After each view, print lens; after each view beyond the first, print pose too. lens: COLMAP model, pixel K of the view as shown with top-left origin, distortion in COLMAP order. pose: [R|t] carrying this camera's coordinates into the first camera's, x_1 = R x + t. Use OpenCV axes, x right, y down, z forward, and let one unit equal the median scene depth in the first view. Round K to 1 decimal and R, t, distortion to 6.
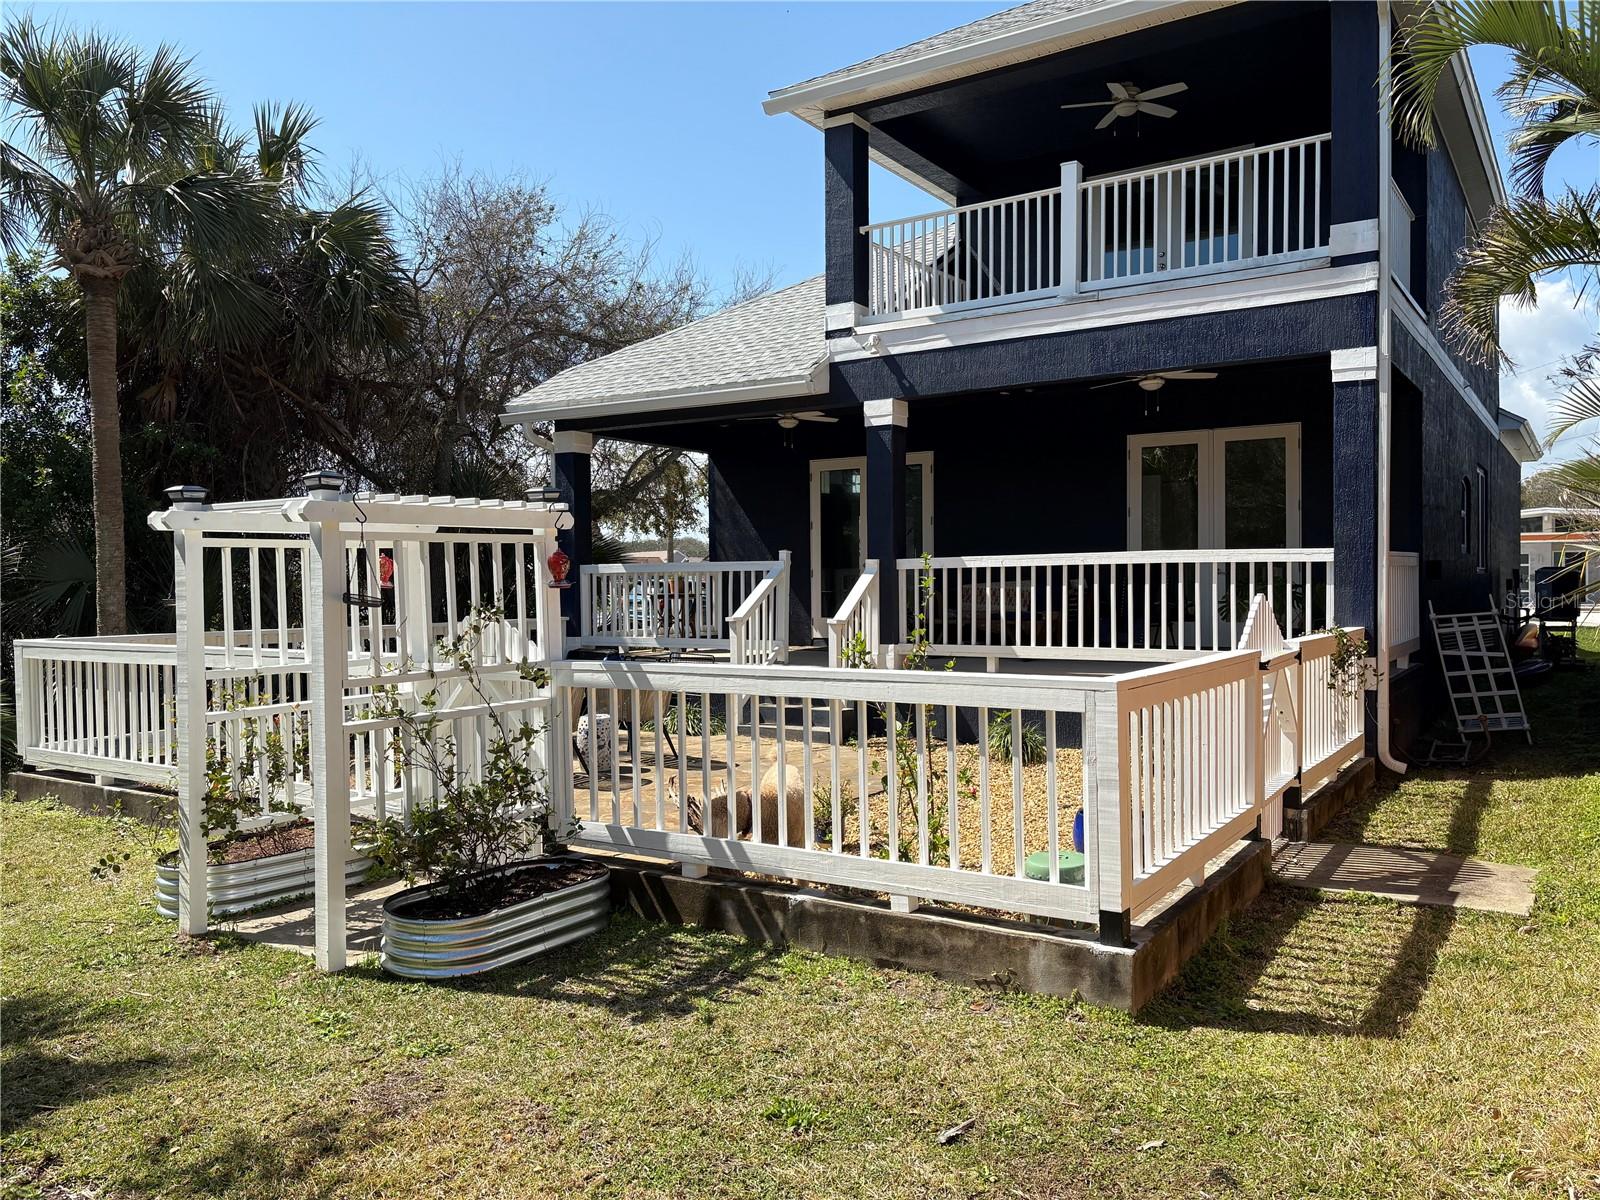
lens RADIAL K [[1212.5, 0, 797.4], [0, 1212.5, 605.4], [0, 0, 1]] dist [0.001992, -0.008113]
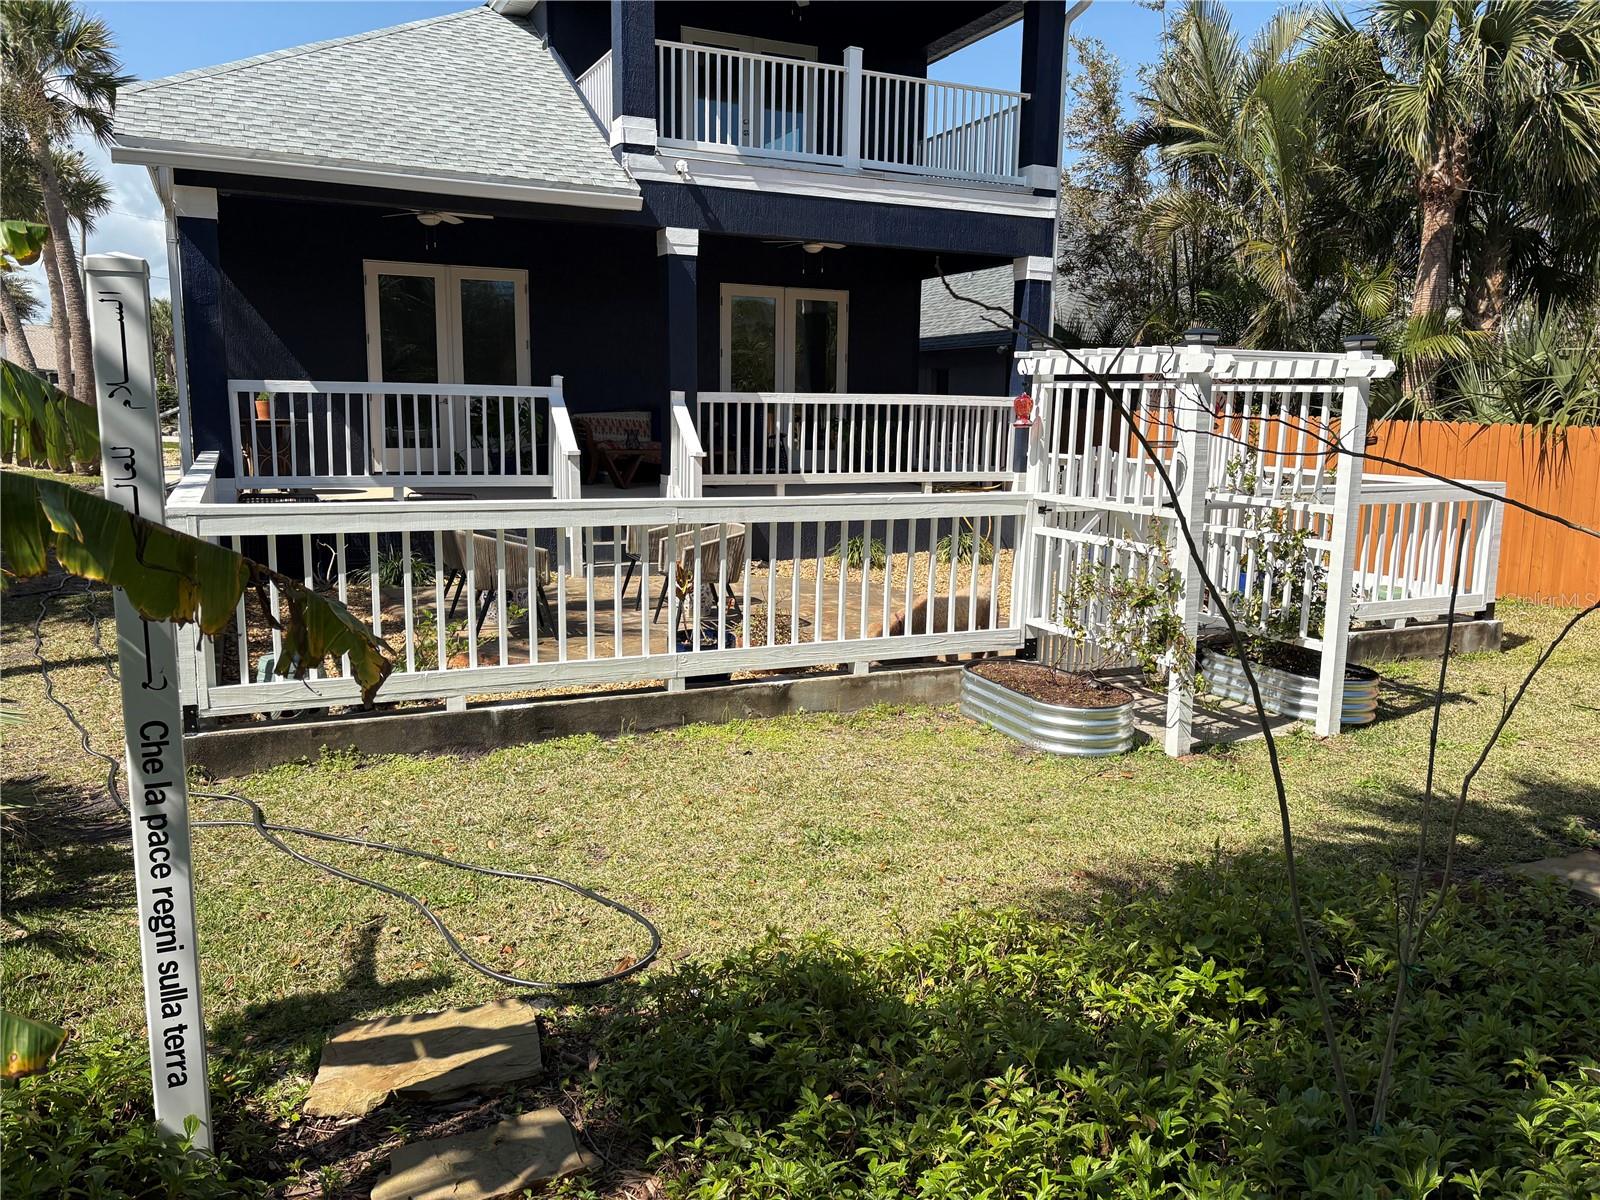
lens RADIAL K [[1212.5, 0, 796.2], [0, 1212.5, 602.4], [0, 0, 1]] dist [0.001992, -0.008113]
pose [[0.521314, -0.110122, 0.846230, -0.779388], [-0.002193, 0.991463, 0.130372, 0.004926], [-0.853362, -0.069821, 0.516621, 0.392562]]
